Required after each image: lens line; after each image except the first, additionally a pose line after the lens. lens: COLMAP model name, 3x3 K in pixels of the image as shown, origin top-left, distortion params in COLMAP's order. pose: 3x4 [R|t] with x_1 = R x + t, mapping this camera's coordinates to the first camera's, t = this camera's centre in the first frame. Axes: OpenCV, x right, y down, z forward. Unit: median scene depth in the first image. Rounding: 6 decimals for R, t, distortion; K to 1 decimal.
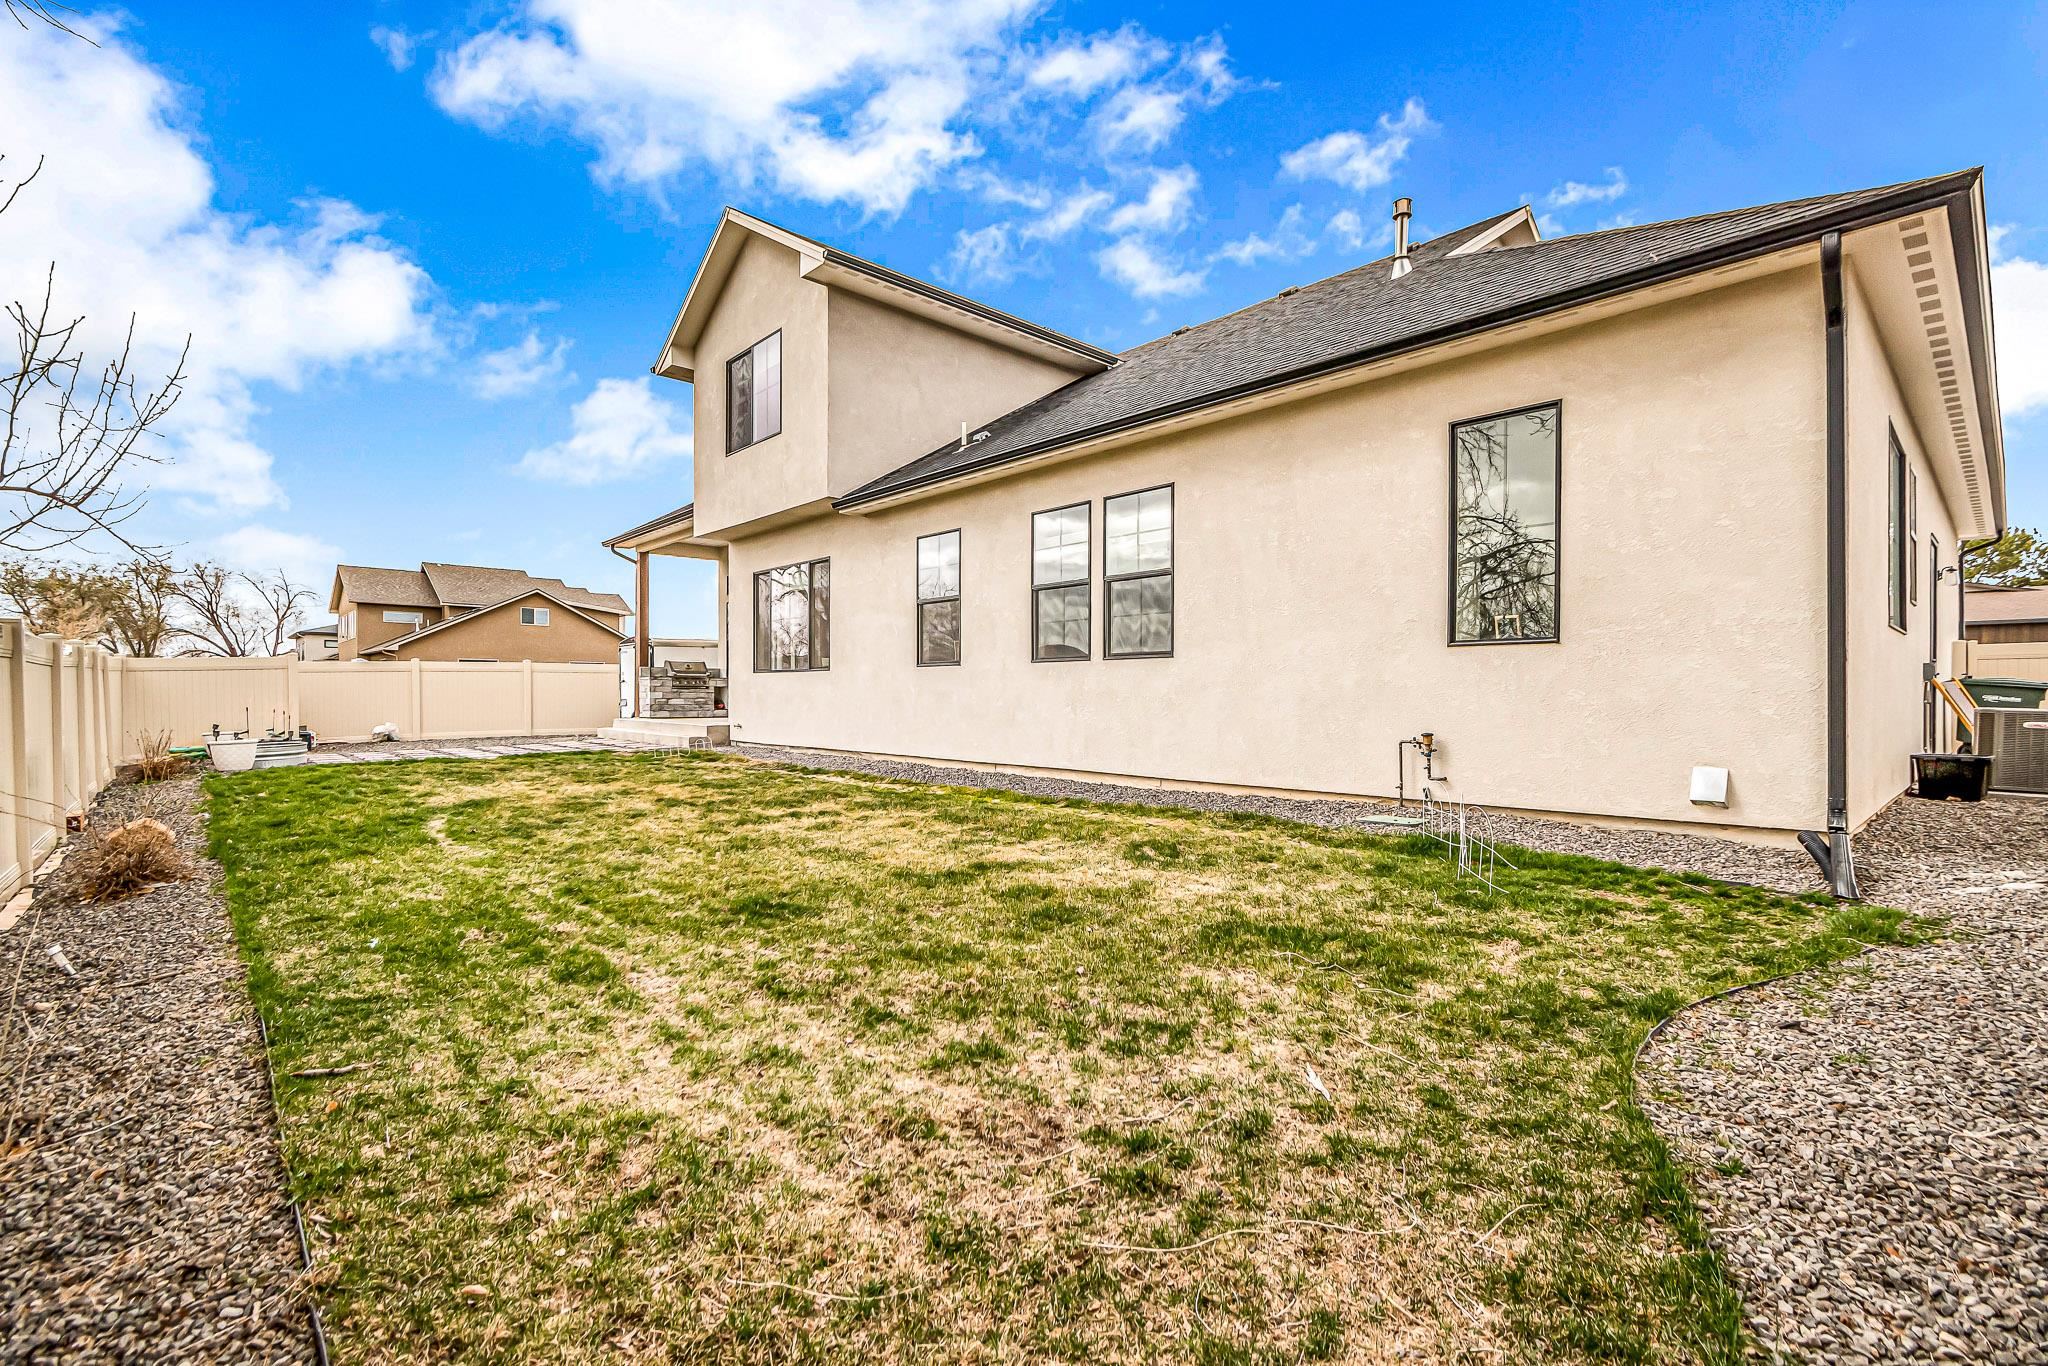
lens RADIAL K [[912.9, 0, 1012.3], [0, 912.9, 697.9], [0, 0, 1]] dist [0.002875, -0.001489]
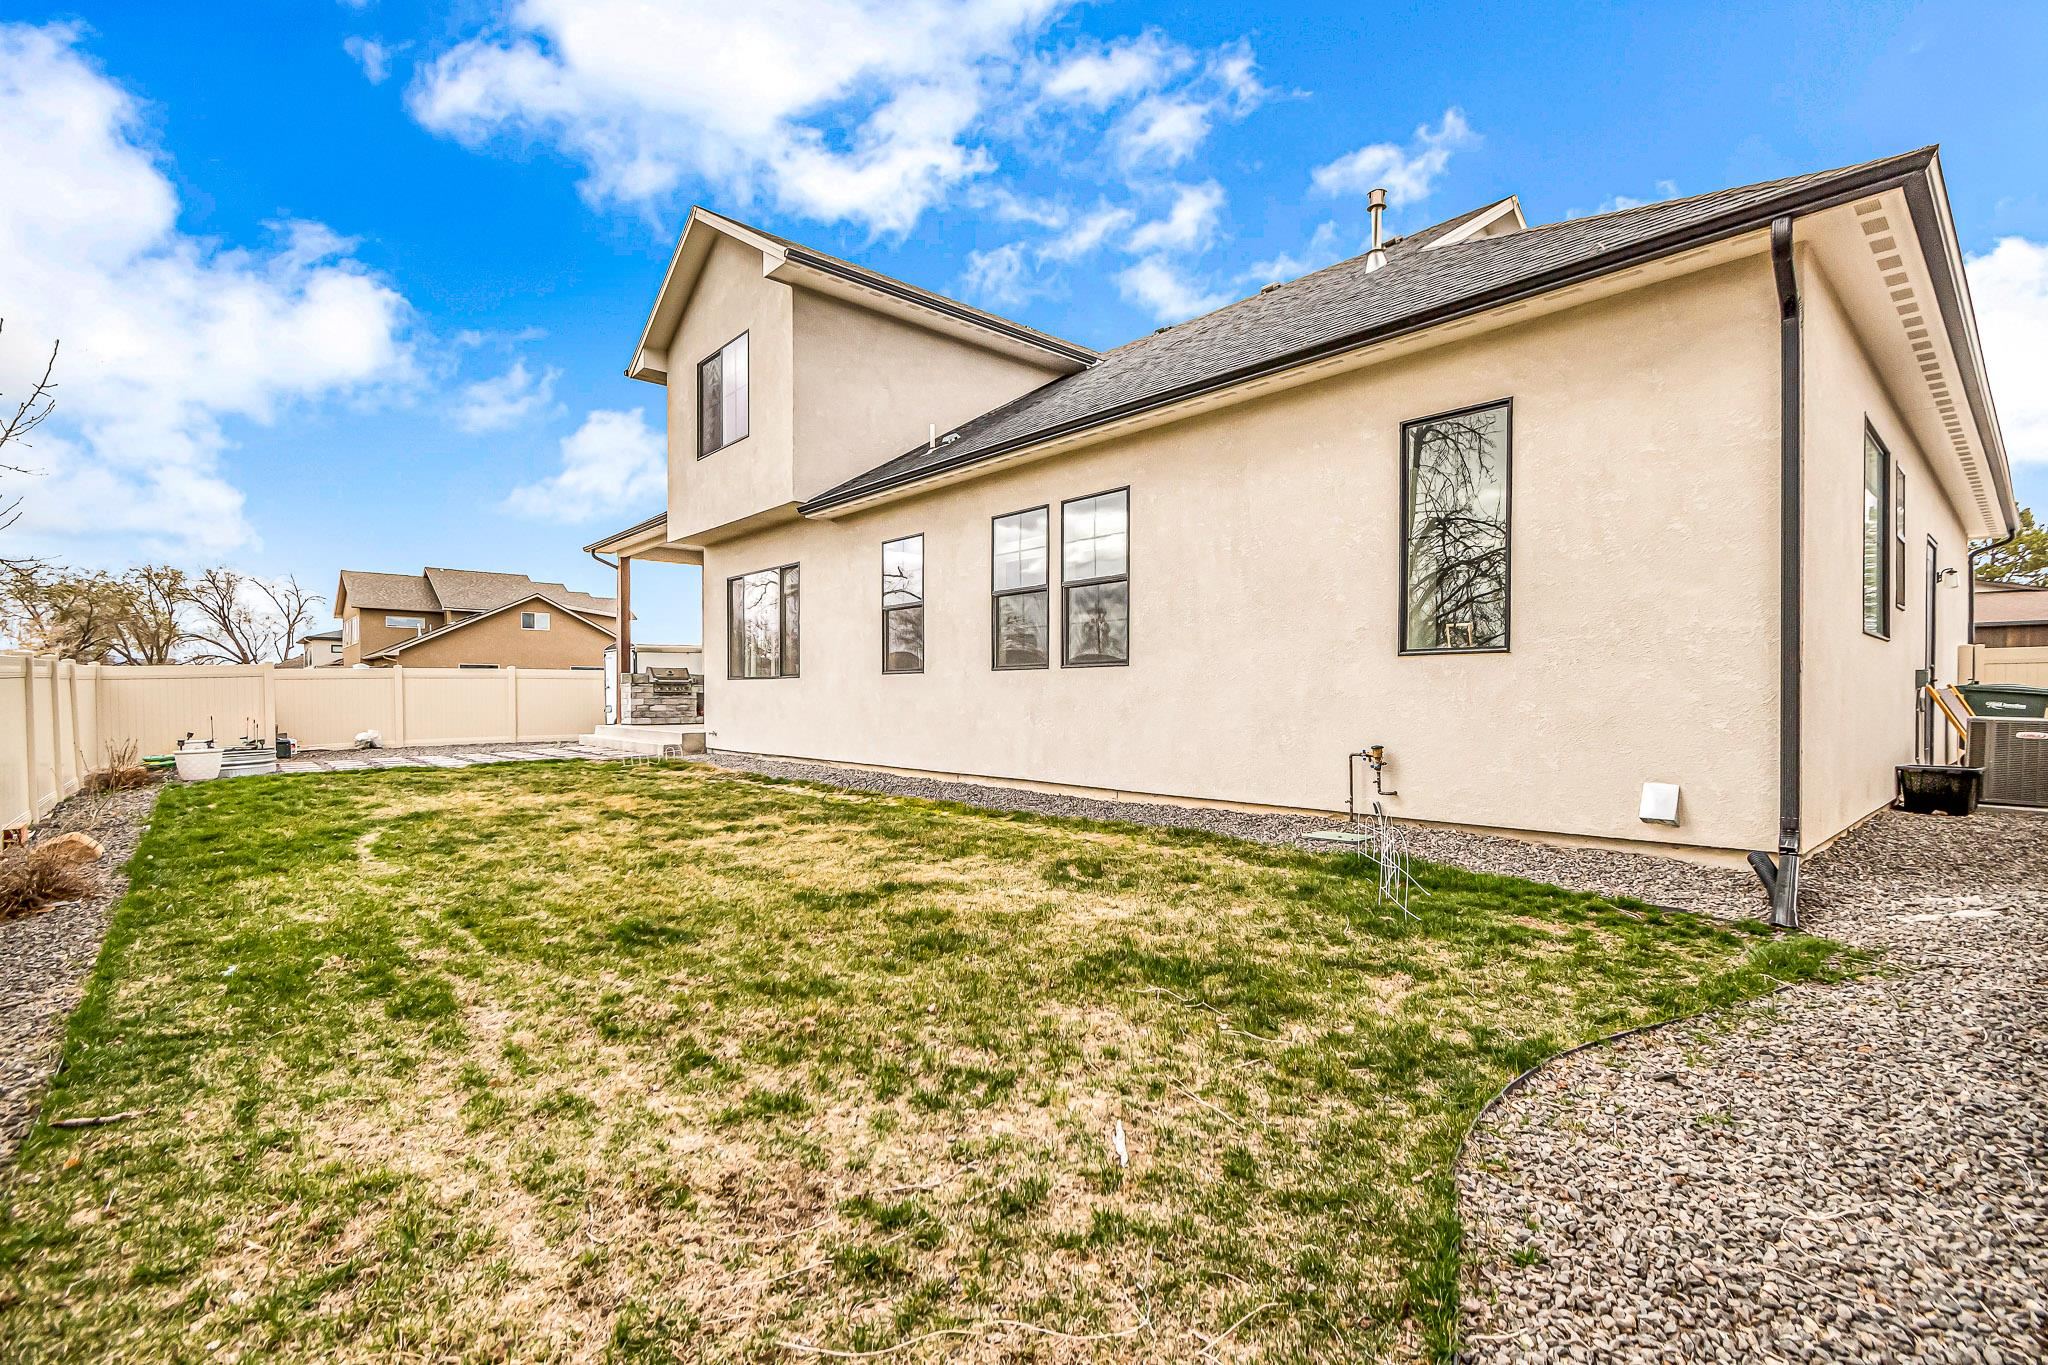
lens RADIAL K [[917.9, 0, 1010.7], [0, 917.9, 707.2], [0, 0, 1]] dist [0.003230, -0.000999]
pose [[0.999862, -0.001445, -0.016556, 0.103076], [0.001562, 0.999974, 0.007035, -0.011556], [0.016545, -0.007060, 0.999838, 0.032133]]
